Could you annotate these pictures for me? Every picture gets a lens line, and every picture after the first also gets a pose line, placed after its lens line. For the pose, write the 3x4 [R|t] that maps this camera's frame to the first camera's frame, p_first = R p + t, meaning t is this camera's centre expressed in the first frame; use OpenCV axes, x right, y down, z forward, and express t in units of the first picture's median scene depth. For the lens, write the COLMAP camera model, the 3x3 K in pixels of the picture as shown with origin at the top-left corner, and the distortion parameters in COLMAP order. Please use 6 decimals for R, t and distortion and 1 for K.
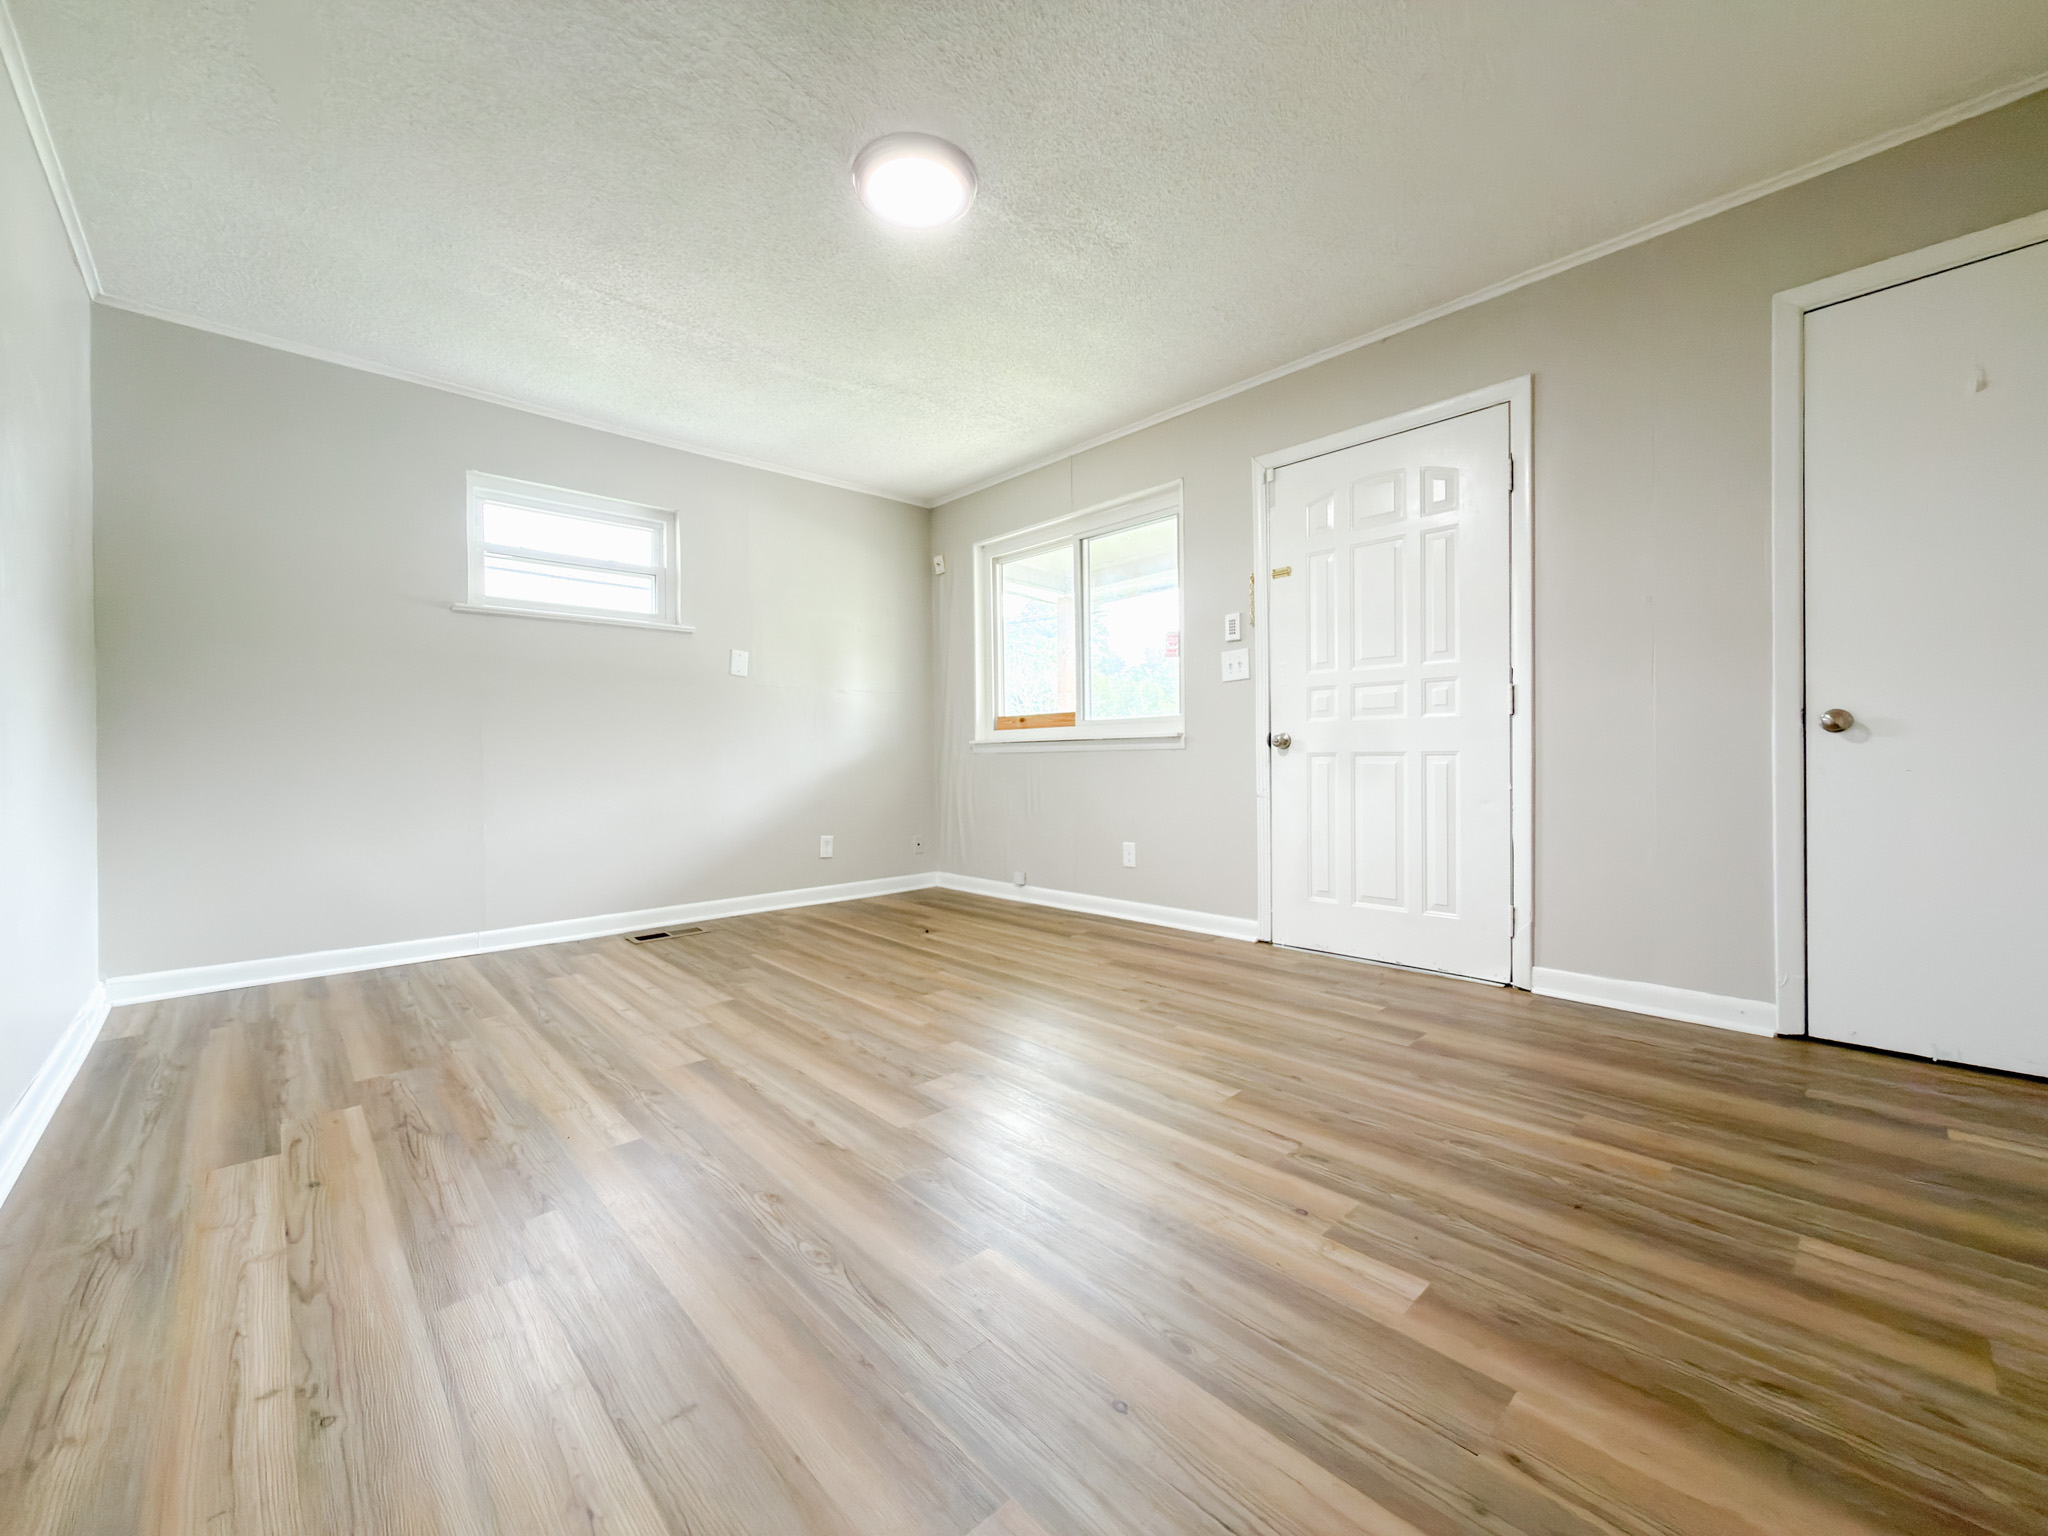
lens RADIAL K [[820.1, 0, 1022.8], [0, 820.1, 761.0], [0, 0, 1]] dist [0.000125, -0.000028]
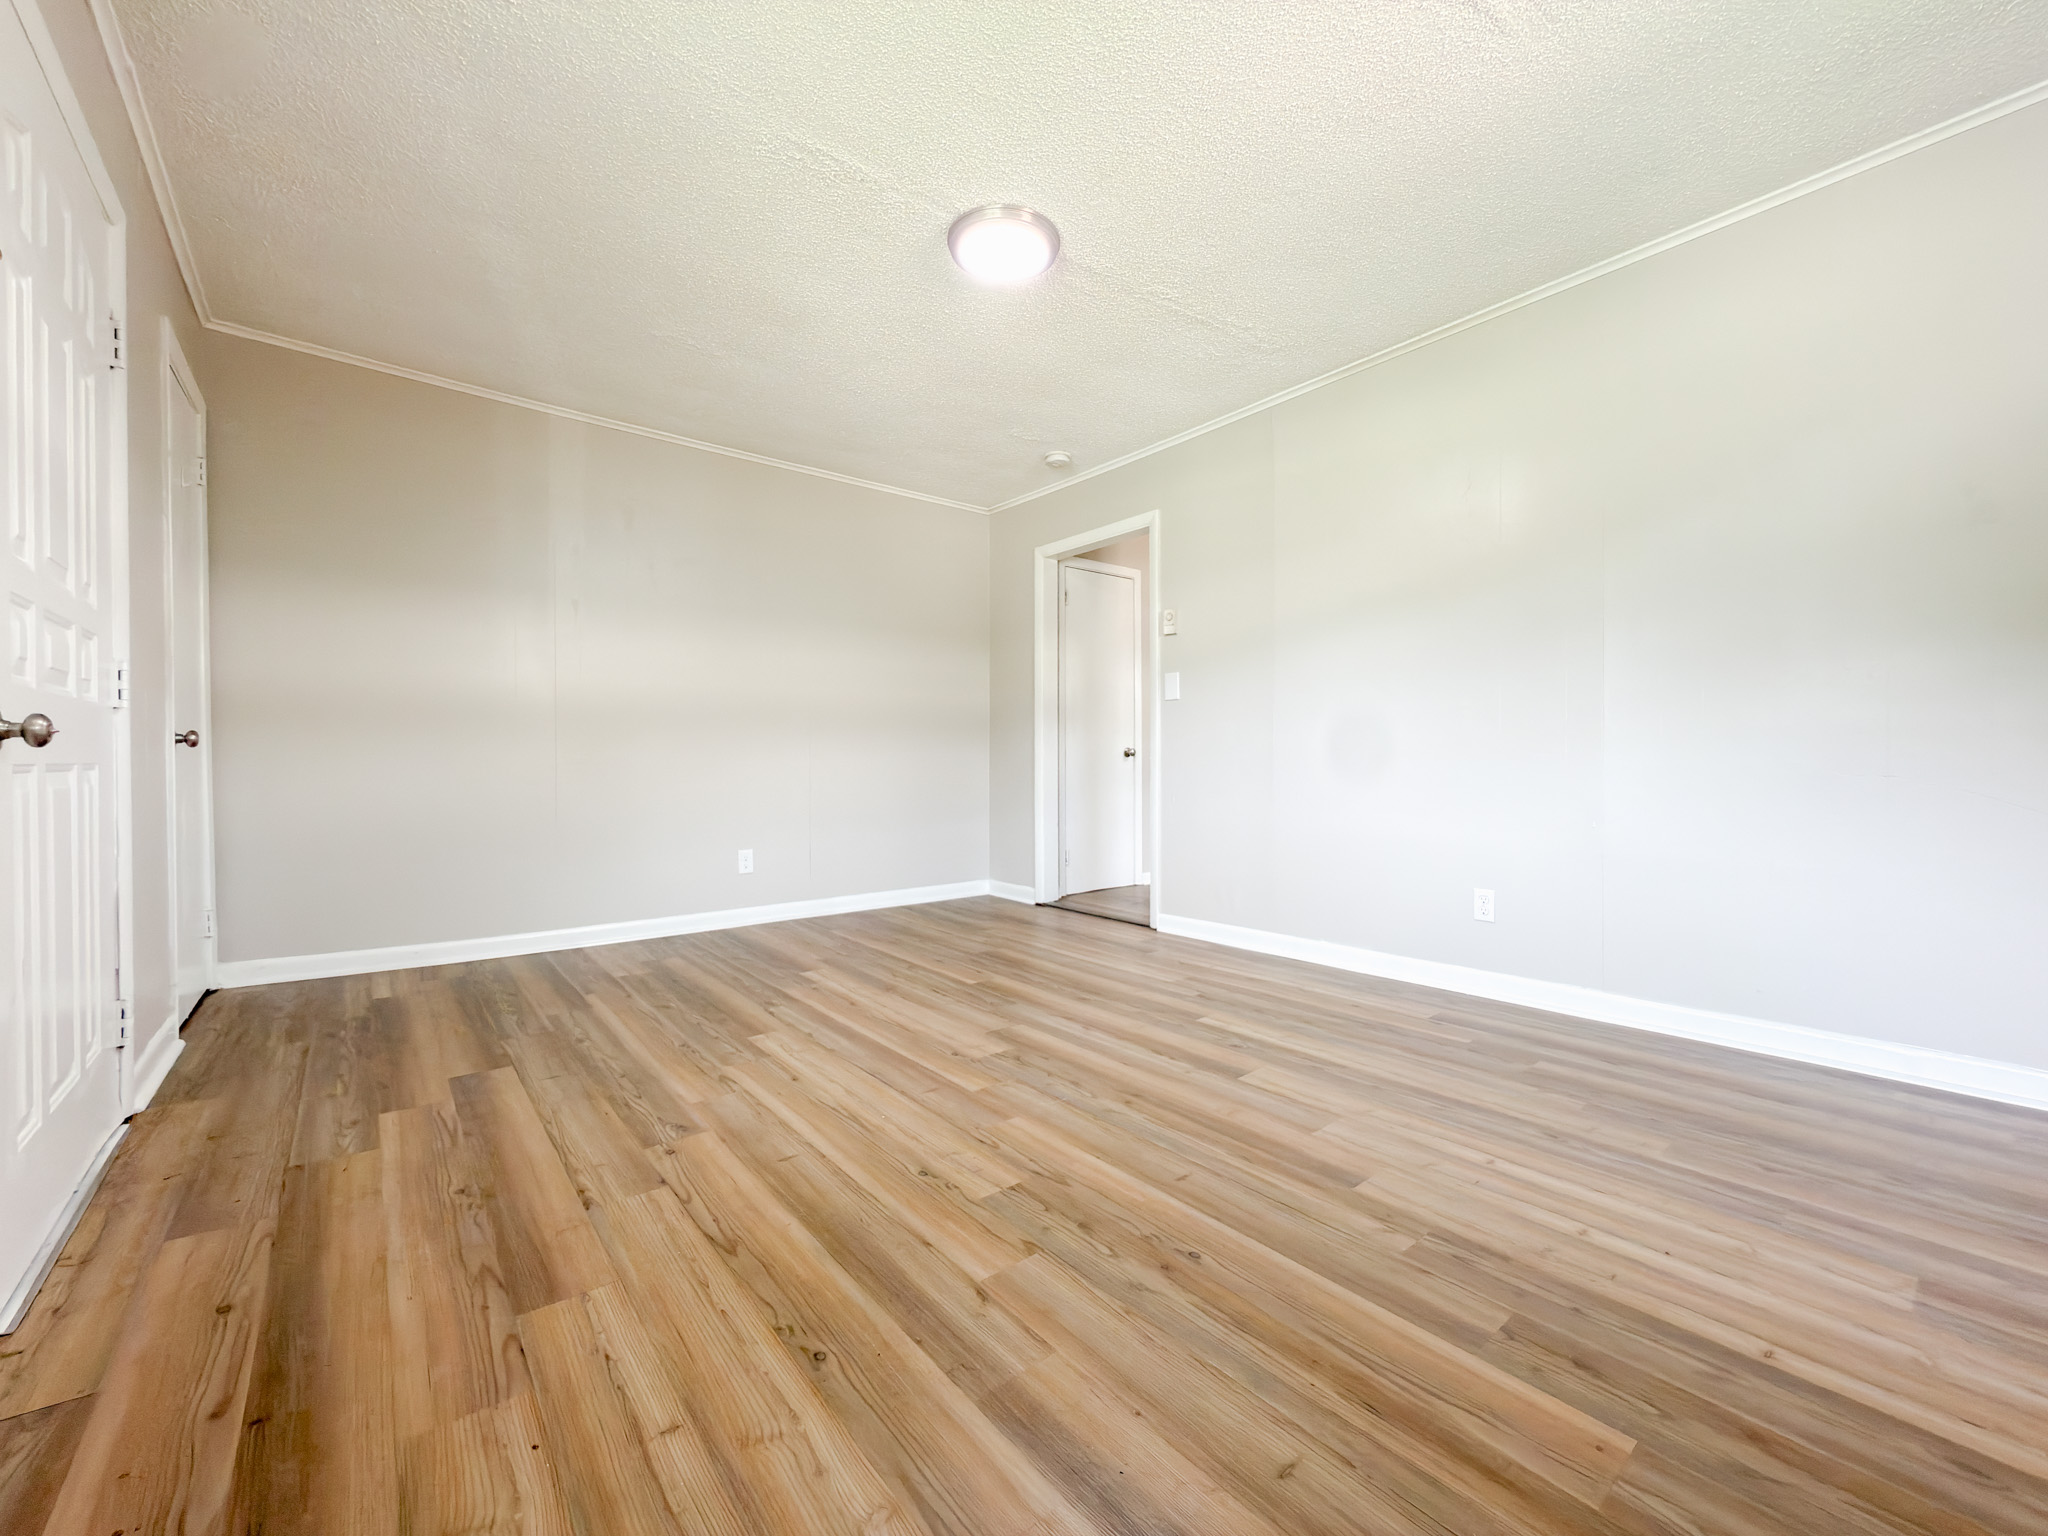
lens RADIAL K [[820.1, 0, 1024.9], [0, 820.1, 764.8], [0, 0, 1]] dist [0.000125, -0.000028]
pose [[-0.997688, 0.011796, 0.066933, -0.198708], [0.012614, 0.999851, 0.011815, -0.011672], [-0.066783, 0.012632, -0.997688, 1.858026]]
